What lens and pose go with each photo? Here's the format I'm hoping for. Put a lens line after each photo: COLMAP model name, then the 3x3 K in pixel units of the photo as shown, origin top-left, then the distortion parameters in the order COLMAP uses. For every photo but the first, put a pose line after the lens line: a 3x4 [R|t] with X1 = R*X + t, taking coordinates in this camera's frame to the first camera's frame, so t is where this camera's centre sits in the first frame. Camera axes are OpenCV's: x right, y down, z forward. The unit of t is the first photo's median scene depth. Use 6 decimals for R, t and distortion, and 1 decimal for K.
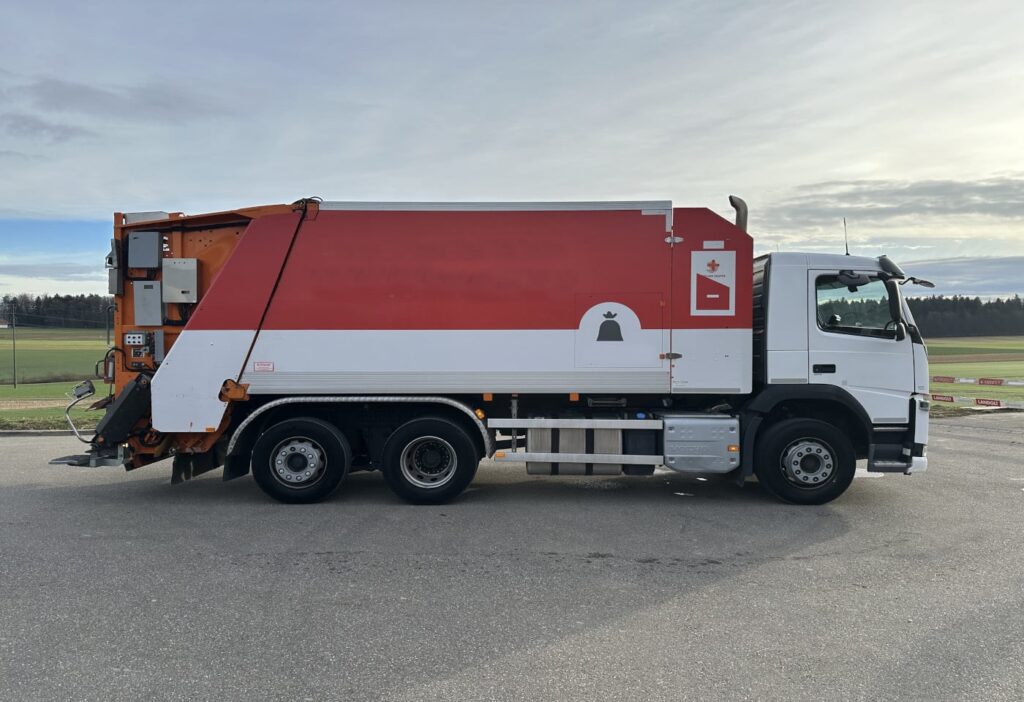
lens RADIAL K [[750.0, 0, 512.0], [0, 750.0, 351.0], [0, 0, 1]] dist [0.009000, -0.001154]
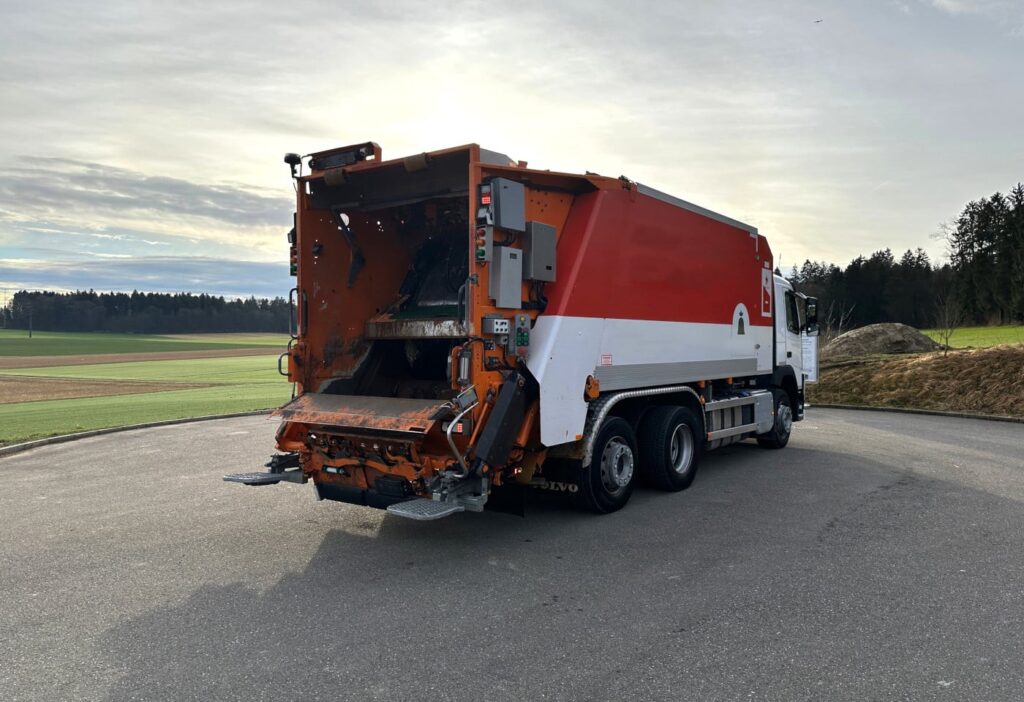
lens RADIAL K [[779.8, 0, 510.7], [0, 779.8, 369.1], [0, 0, 1]] dist [0.002898, 0.000919]
pose [[0.561870, -0.026795, 0.826792, -1.125627], [0.003537, 0.999544, 0.029991, 0.003540], [-0.827218, -0.013927, 0.561708, 0.566447]]
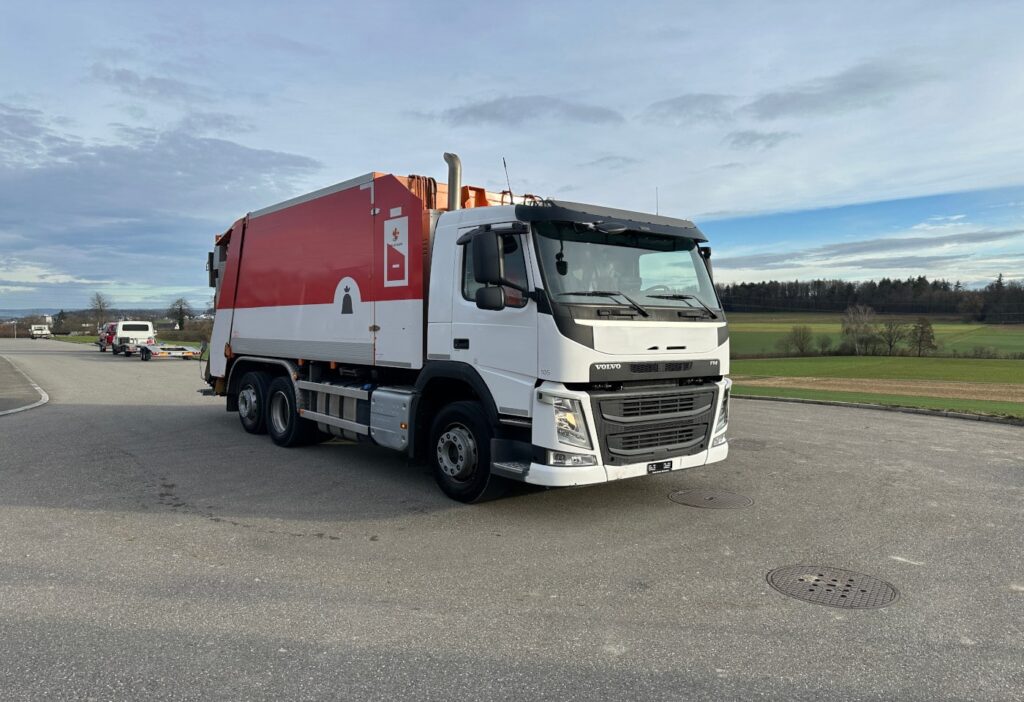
lens RADIAL K [[750.0, 0, 512.0], [0, 750.0, 351.0], [0, 0, 1]] dist [0.009000, -0.001154]
pose [[0.641170, 0.027553, -0.766904, 1.062687], [-0.010418, 0.999576, 0.027203, 0.007724], [0.767328, -0.009452, 0.641185, 0.479777]]
